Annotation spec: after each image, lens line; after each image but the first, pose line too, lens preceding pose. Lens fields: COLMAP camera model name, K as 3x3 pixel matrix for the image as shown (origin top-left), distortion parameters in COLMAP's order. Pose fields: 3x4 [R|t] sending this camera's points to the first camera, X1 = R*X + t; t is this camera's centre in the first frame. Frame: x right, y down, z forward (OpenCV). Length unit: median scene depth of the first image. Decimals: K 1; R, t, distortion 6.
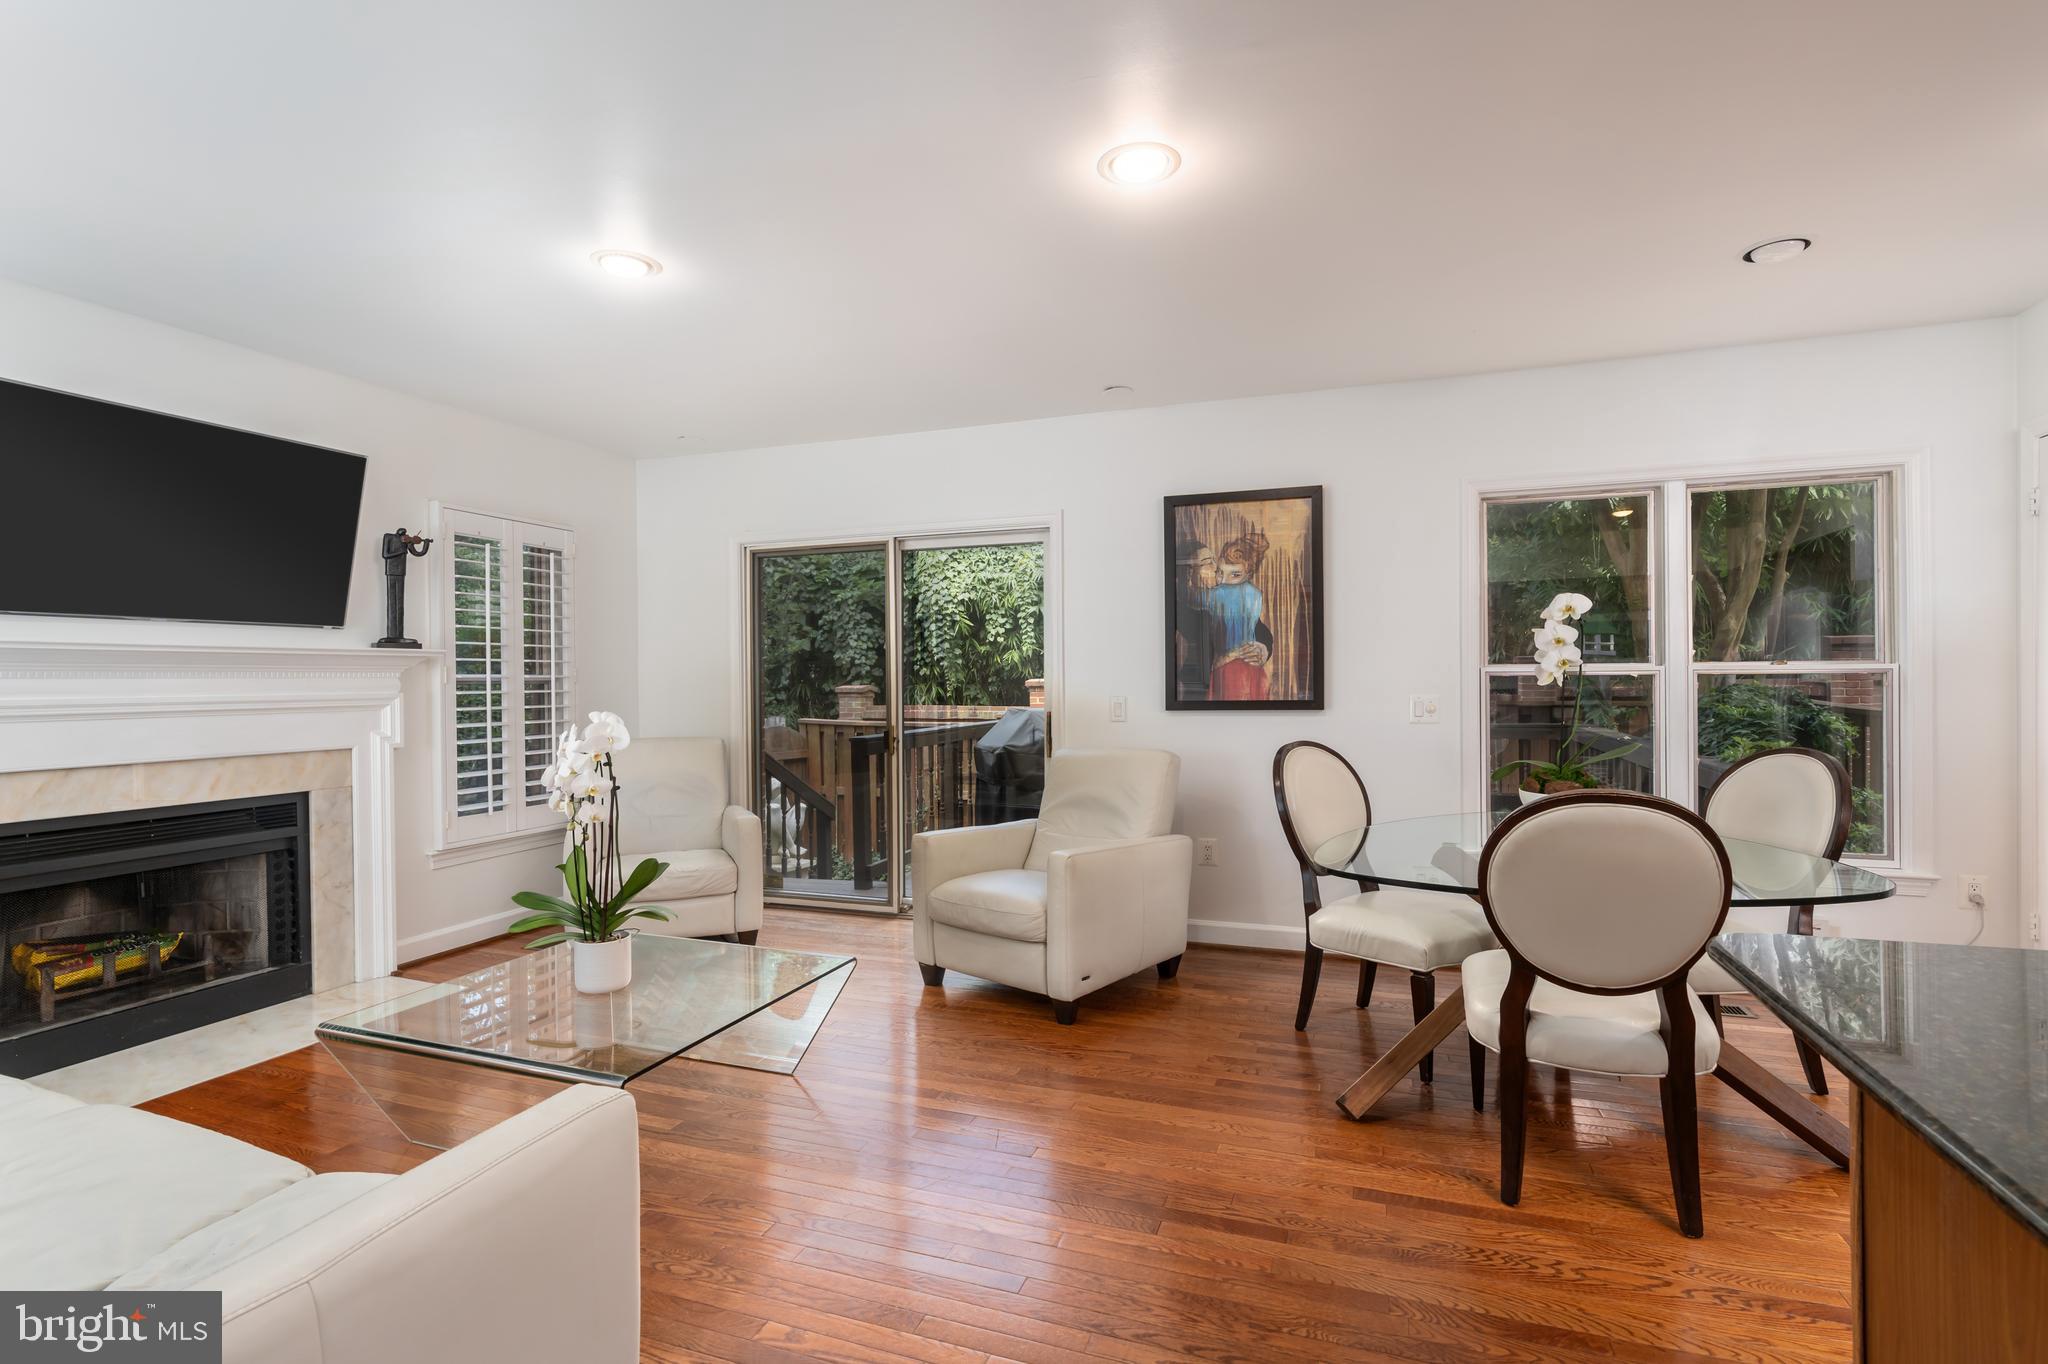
lens RADIAL K [[954.7, 0, 1024.0], [0, 954.7, 682.0], [0, 0, 1]] dist [-0.002119, -0.000230]
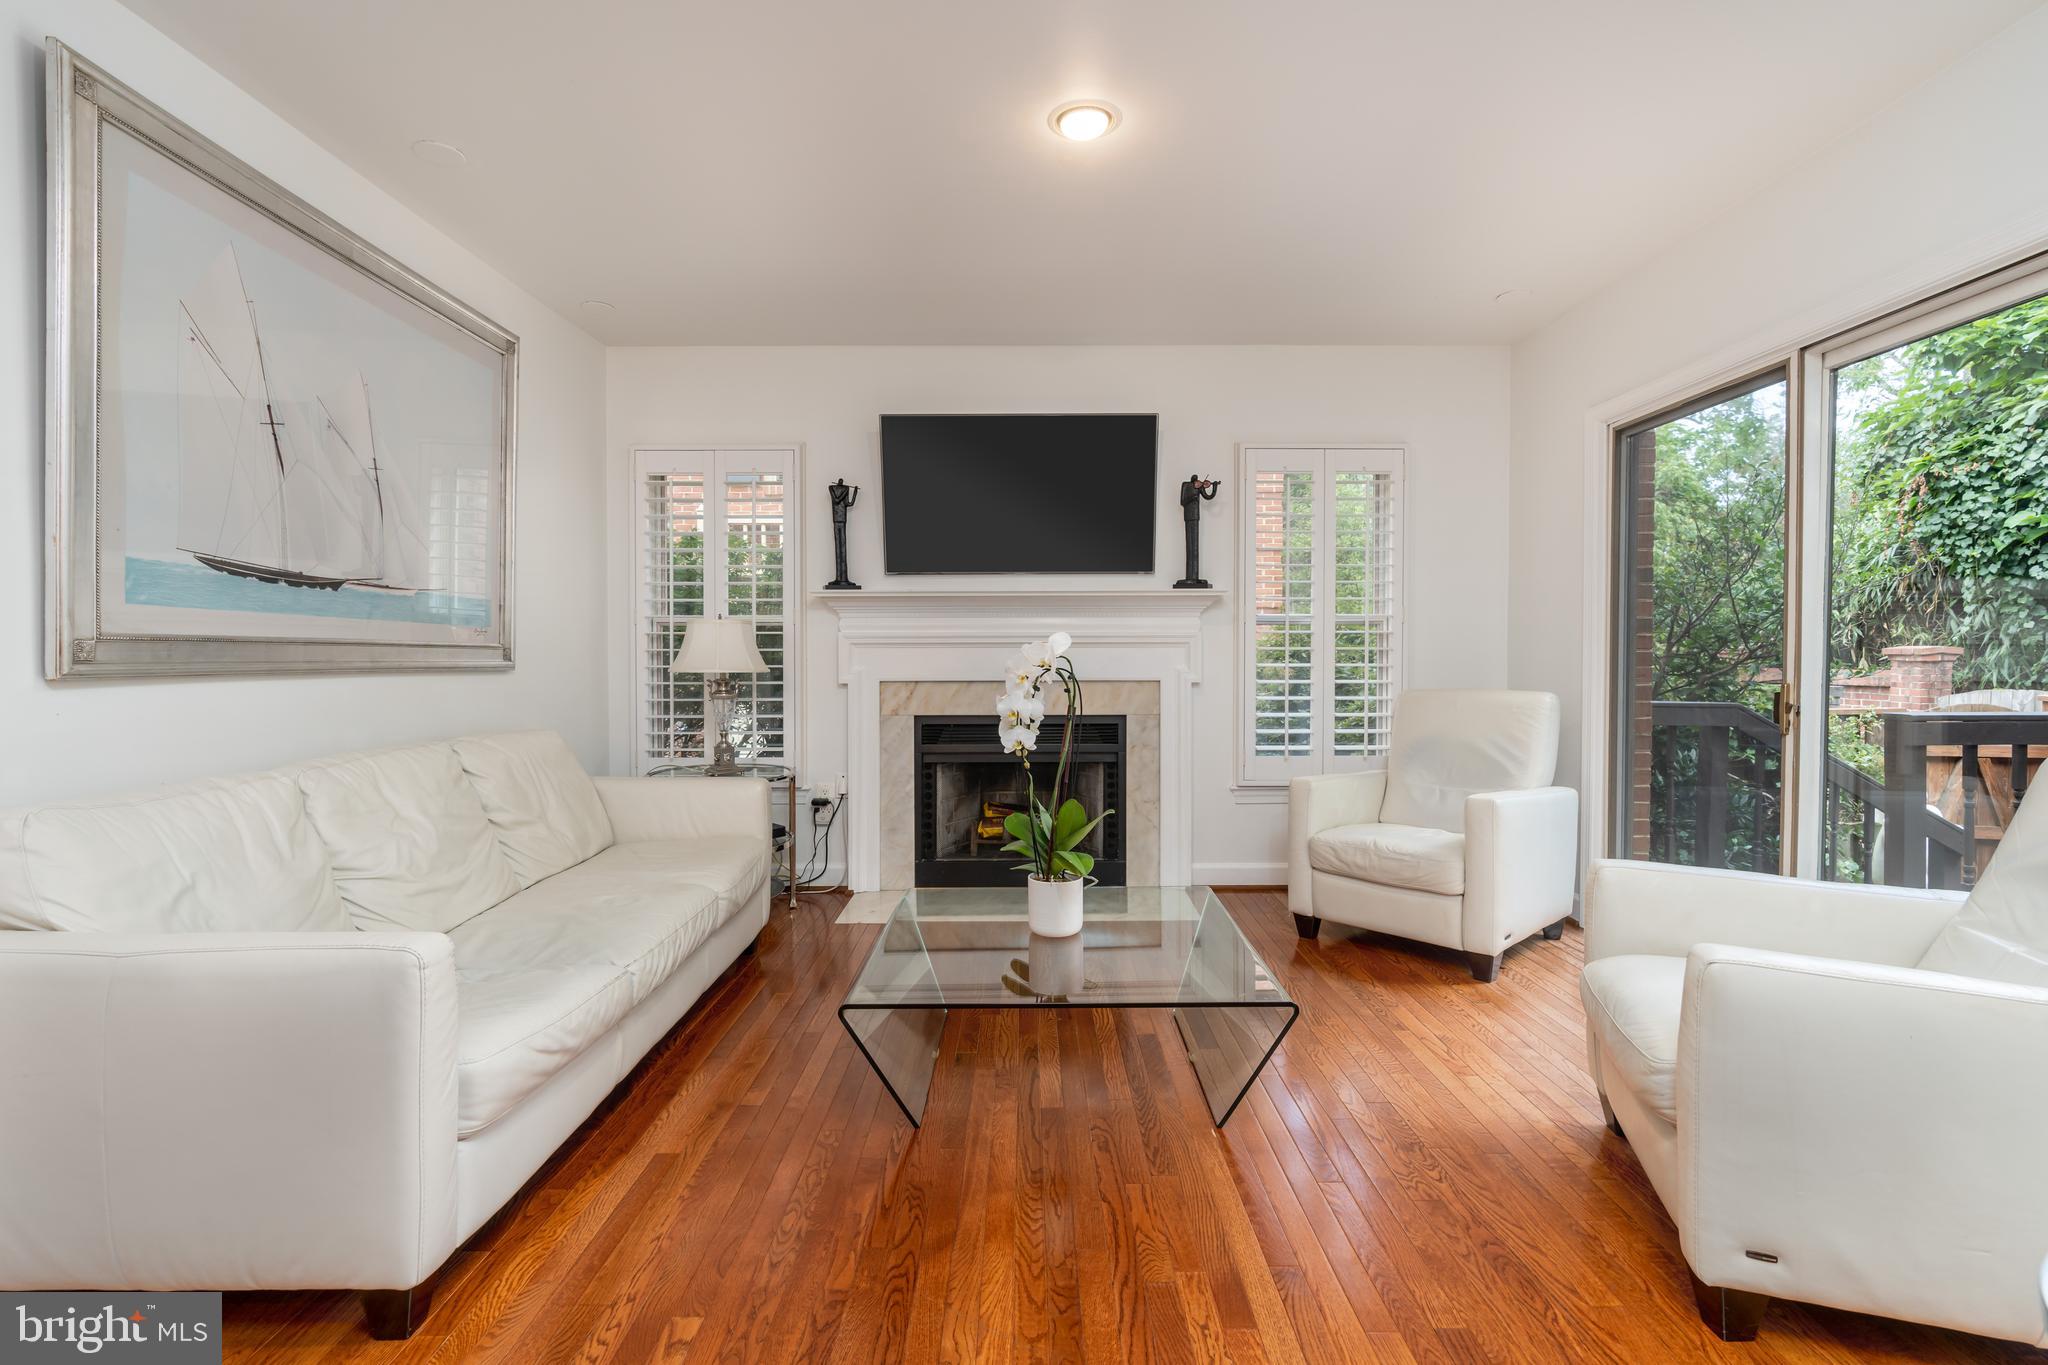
lens RADIAL K [[954.7, 0, 1024.0], [0, 954.7, 682.5], [0, 0, 1]] dist [-0.002119, -0.000230]
pose [[0.354326, 0.033851, -0.934509, 0.282726], [-0.008878, 0.999421, 0.032836, 0.036520], [0.935080, -0.003338, 0.354422, 0.454334]]
